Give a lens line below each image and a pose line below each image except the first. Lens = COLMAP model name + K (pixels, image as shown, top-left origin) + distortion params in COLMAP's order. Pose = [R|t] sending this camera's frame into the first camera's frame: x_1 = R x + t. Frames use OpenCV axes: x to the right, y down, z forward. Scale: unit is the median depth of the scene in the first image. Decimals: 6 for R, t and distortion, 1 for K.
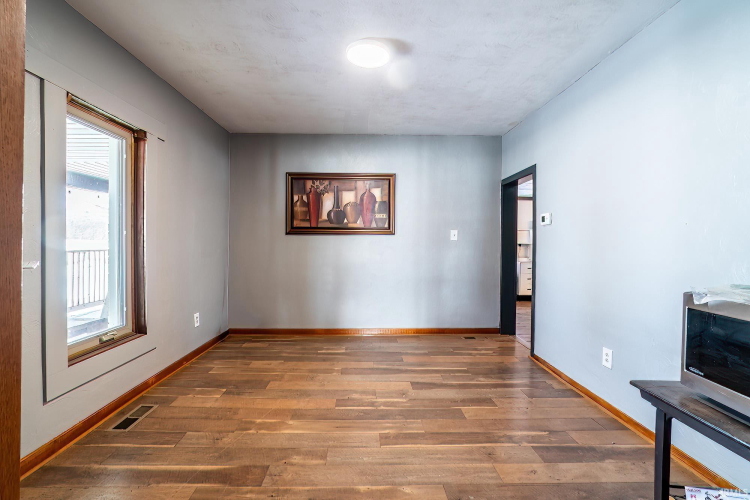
lens RADIAL K [[330.9, 0, 371.8], [0, 330.9, 243.9], [0, 0, 1]] dist [-0.031584, 0.002418]
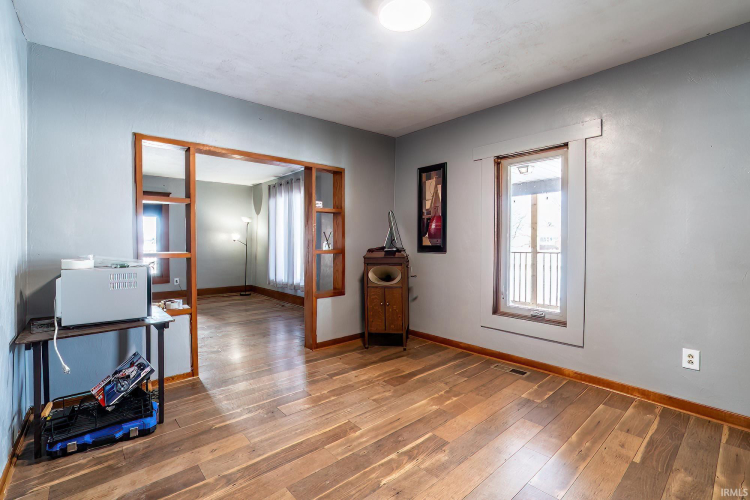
lens RADIAL K [[330.9, 0, 372.0], [0, 330.9, 247.7], [0, 0, 1]] dist [-0.031584, 0.002418]
pose [[-0.771035, 0.003101, -0.636785, 0.641581], [-0.007994, 0.999862, 0.014549, -0.002832], [0.636742, 0.016308, -0.770904, 1.783662]]
